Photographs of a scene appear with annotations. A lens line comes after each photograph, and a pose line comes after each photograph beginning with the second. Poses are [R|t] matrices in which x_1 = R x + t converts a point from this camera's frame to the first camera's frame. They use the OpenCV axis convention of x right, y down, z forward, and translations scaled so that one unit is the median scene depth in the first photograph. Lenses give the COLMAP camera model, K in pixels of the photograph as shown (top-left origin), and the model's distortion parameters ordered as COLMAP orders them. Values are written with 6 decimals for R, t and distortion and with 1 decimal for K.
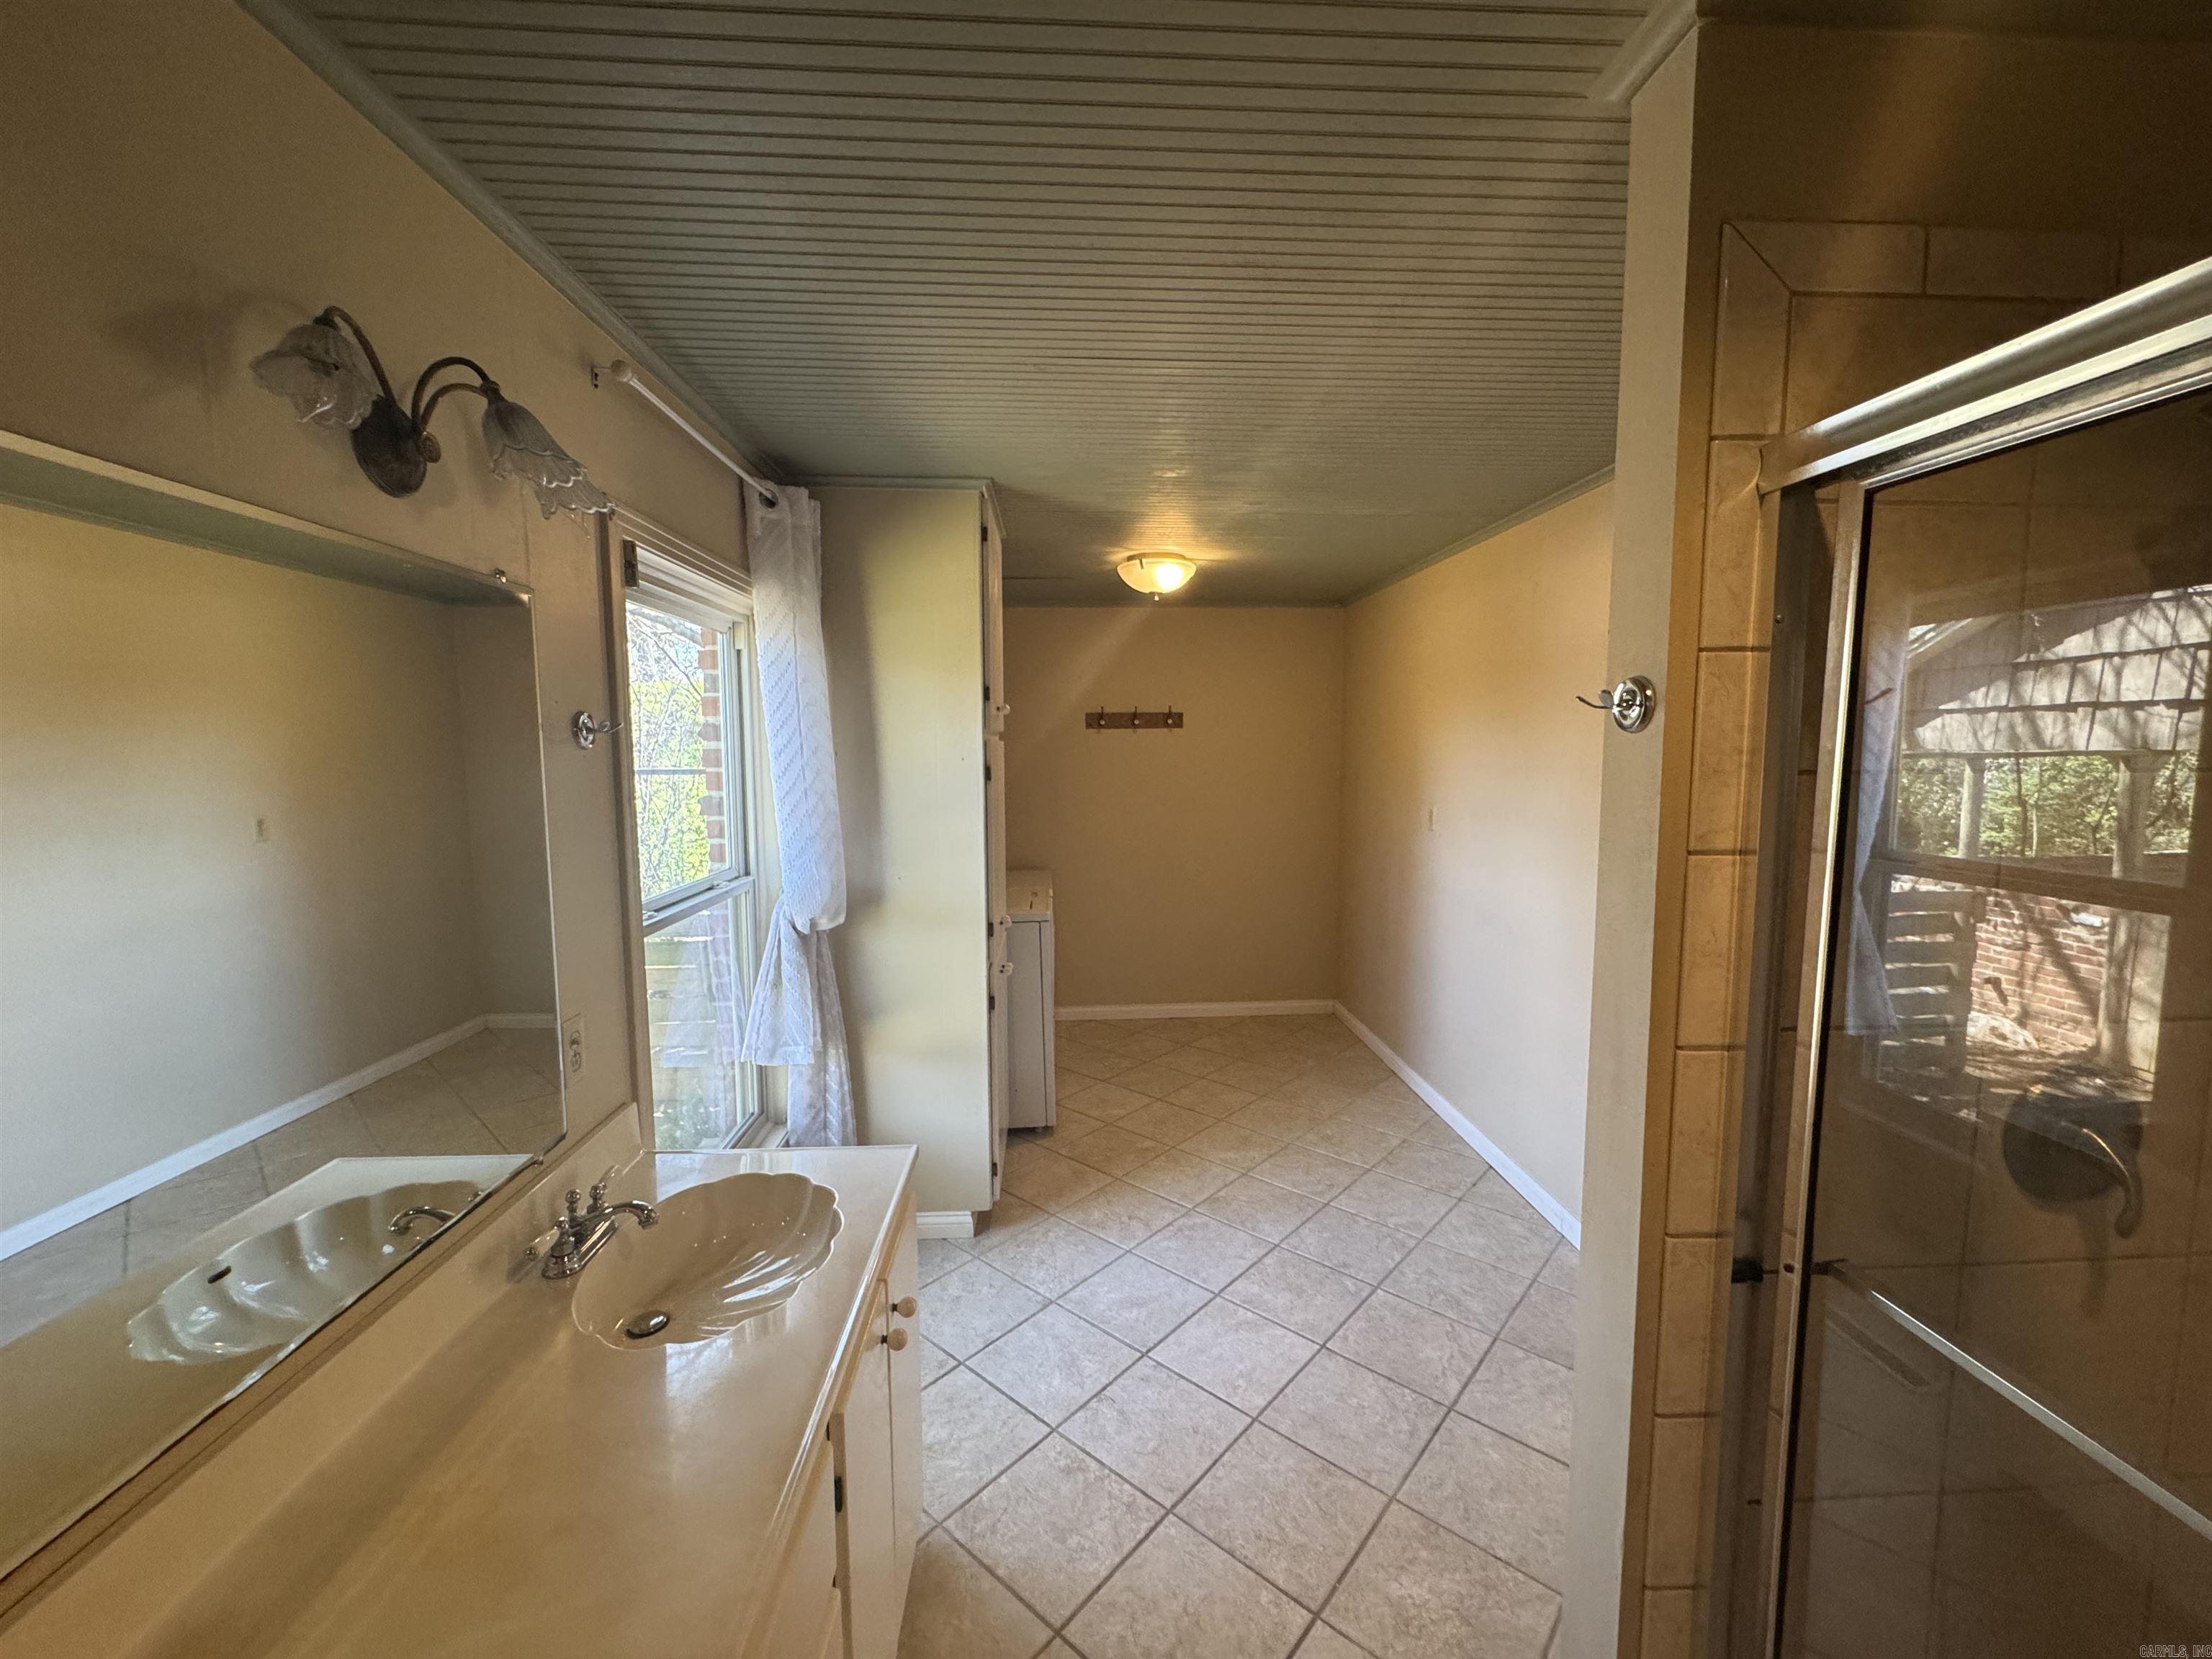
lens RADIAL K [[890.5, 0, 1102.8], [0, 890.5, 825.9], [0, 0, 1]] dist [0.003900, 0.000474]
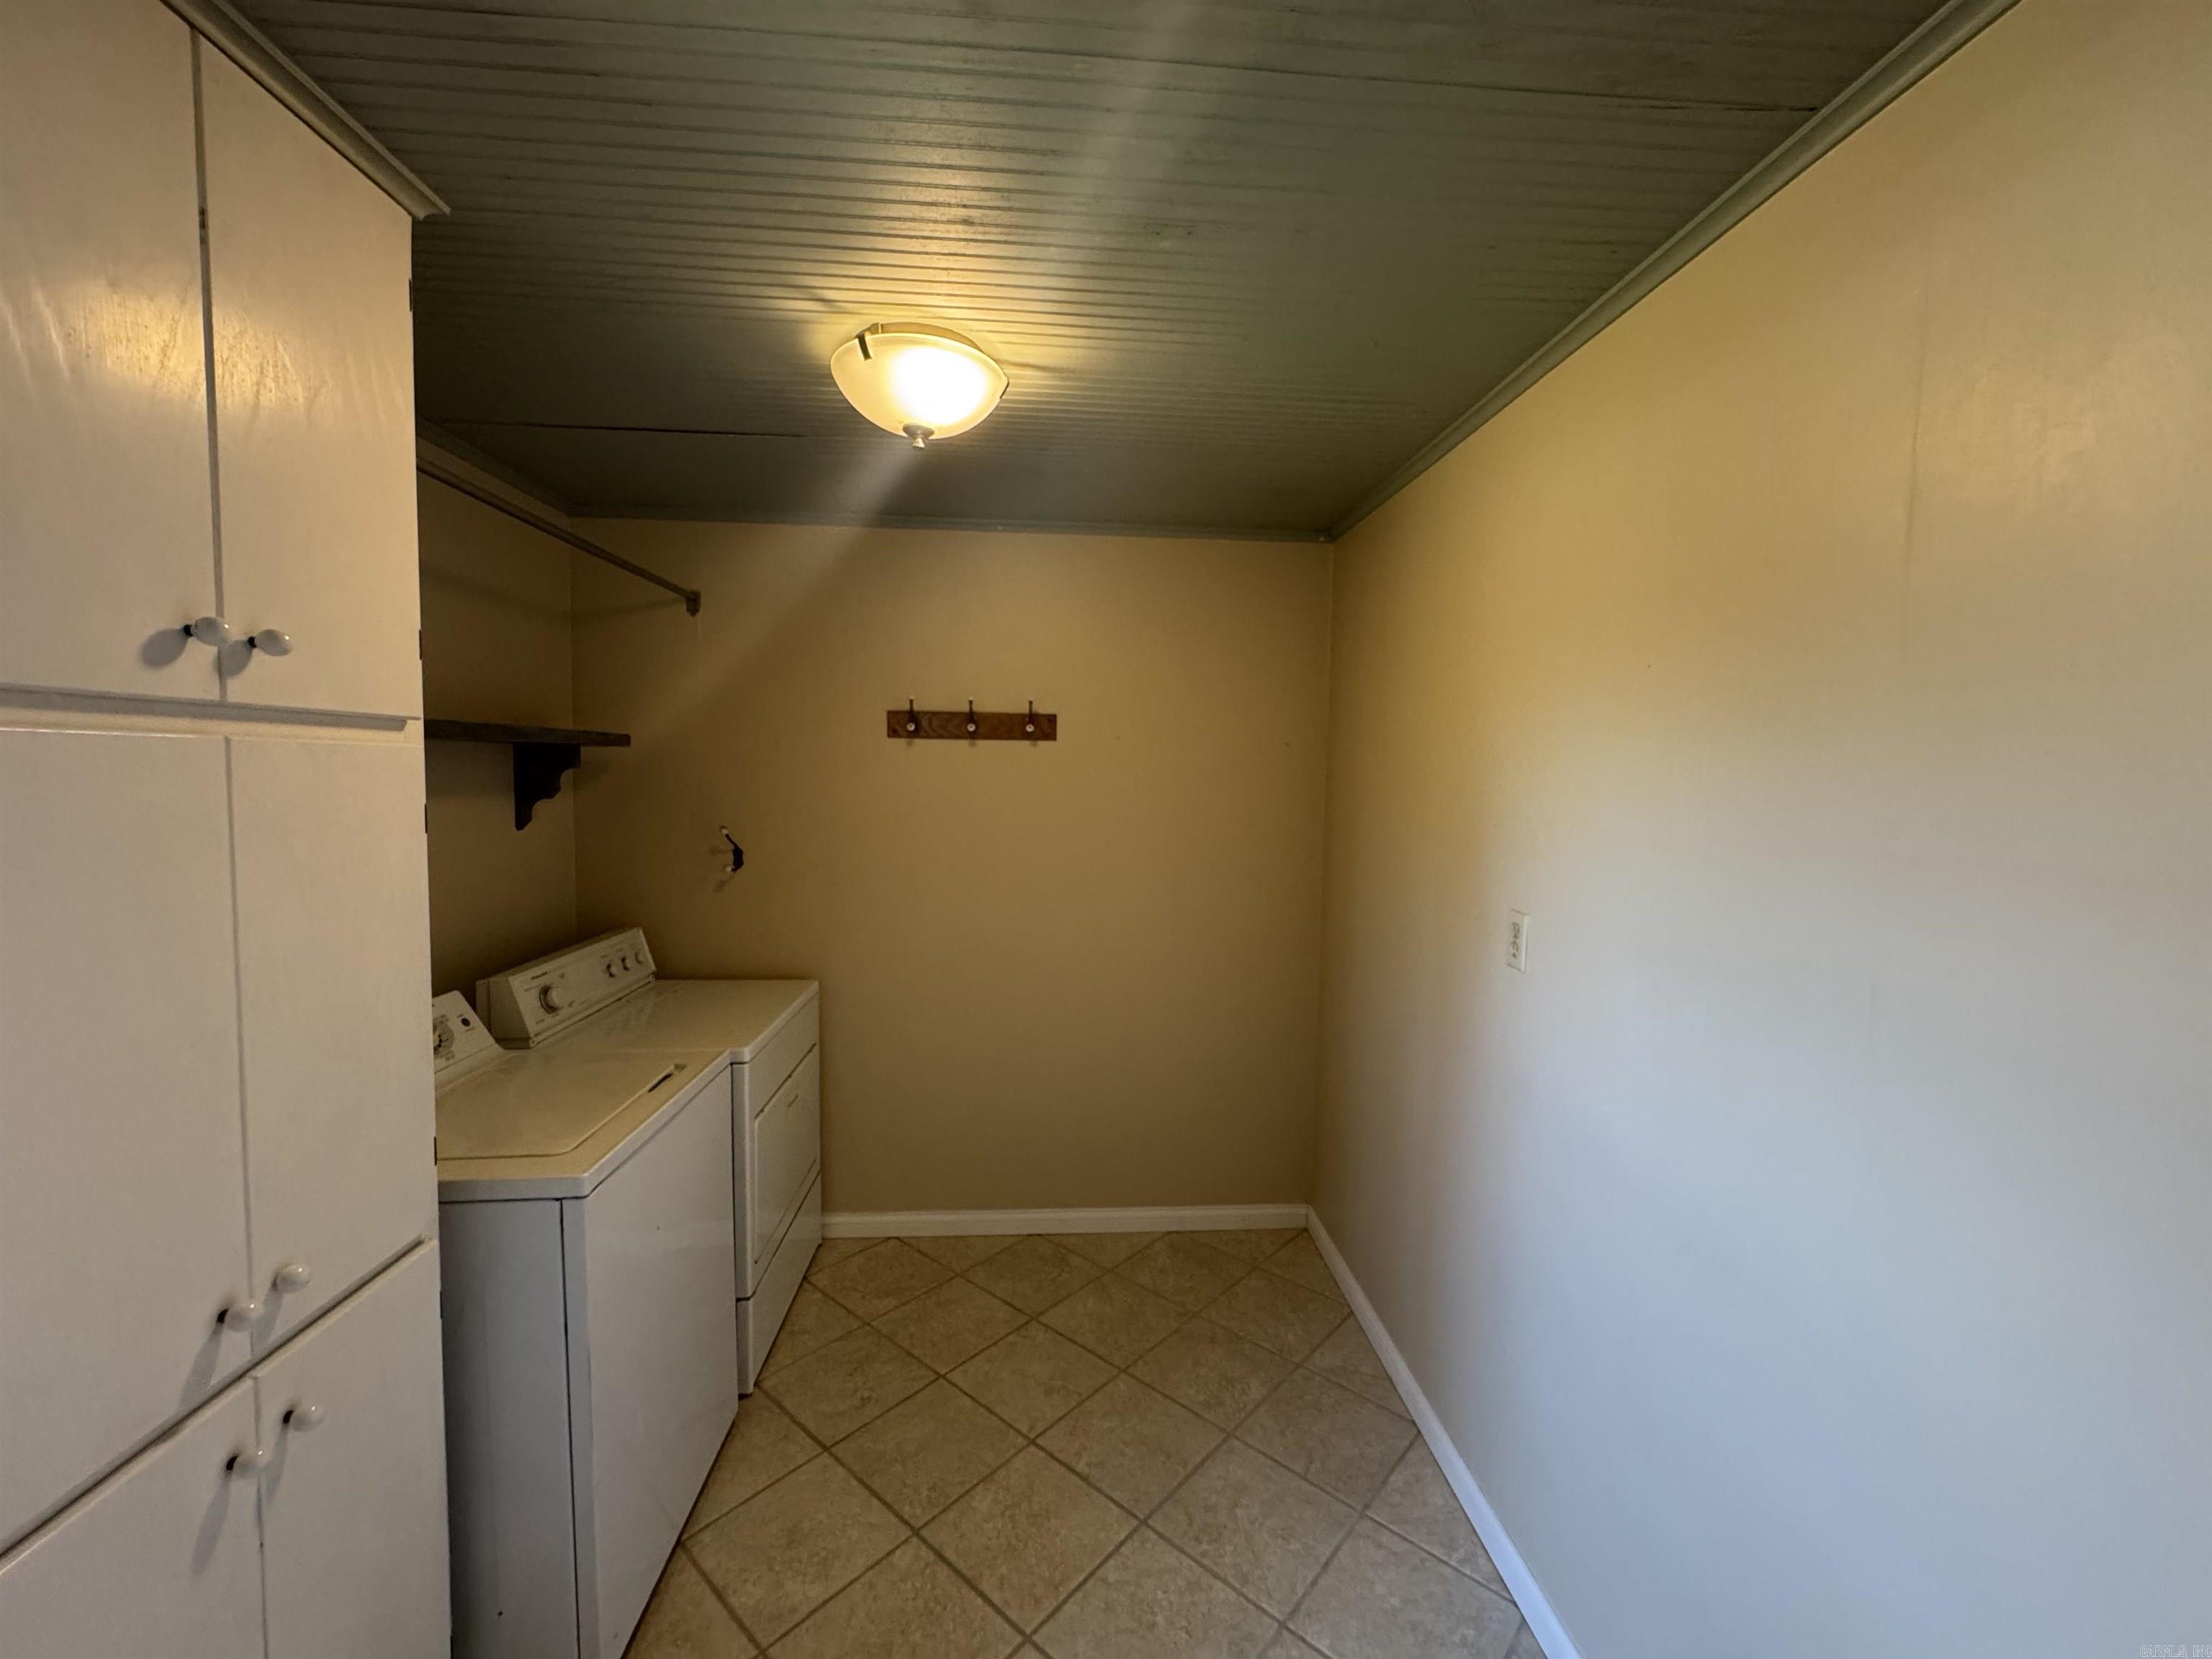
lens RADIAL K [[890.5, 0, 1104.6], [0, 890.5, 830.9], [0, 0, 1]] dist [0.003900, 0.000474]
pose [[0.999537, 0.026959, 0.014079, 0.117294], [-0.026583, 0.999302, -0.026228, -0.038155], [-0.014777, 0.025841, 0.999557, 0.429912]]
